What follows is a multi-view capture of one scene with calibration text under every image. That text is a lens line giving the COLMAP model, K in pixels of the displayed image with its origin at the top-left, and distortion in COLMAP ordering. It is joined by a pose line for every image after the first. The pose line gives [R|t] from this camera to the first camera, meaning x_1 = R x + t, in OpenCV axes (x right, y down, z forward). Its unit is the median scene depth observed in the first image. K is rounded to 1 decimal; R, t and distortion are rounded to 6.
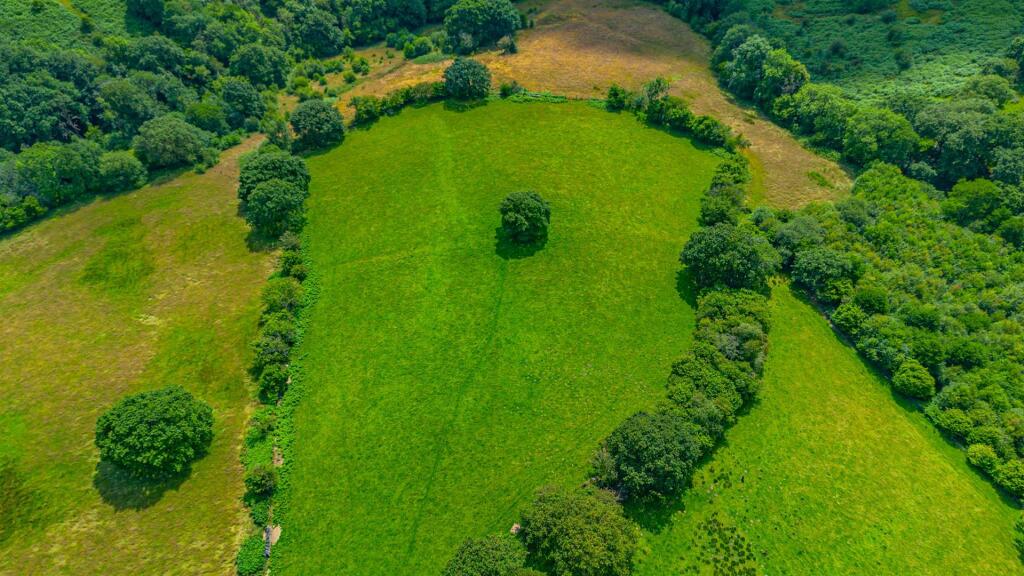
lens RADIAL K [[730.5, 0, 513.7], [0, 730.5, 286.4], [0, 0, 1]] dist [0.006286, -0.013151]
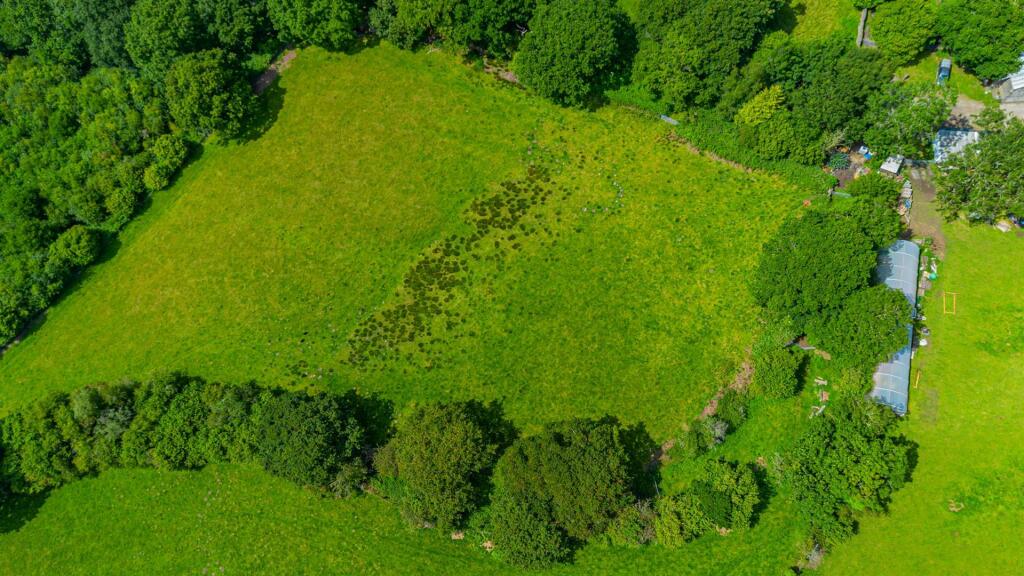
lens RADIAL K [[730.5, 0, 514.6], [0, 730.5, 291.6], [0, 0, 1]] dist [0.006286, -0.013151]
pose [[-0.495412, -0.810253, 0.313142, -0.061326], [0.644693, -0.101355, 0.757692, -0.239948], [-0.582184, 0.577250, 0.572577, 0.212374]]
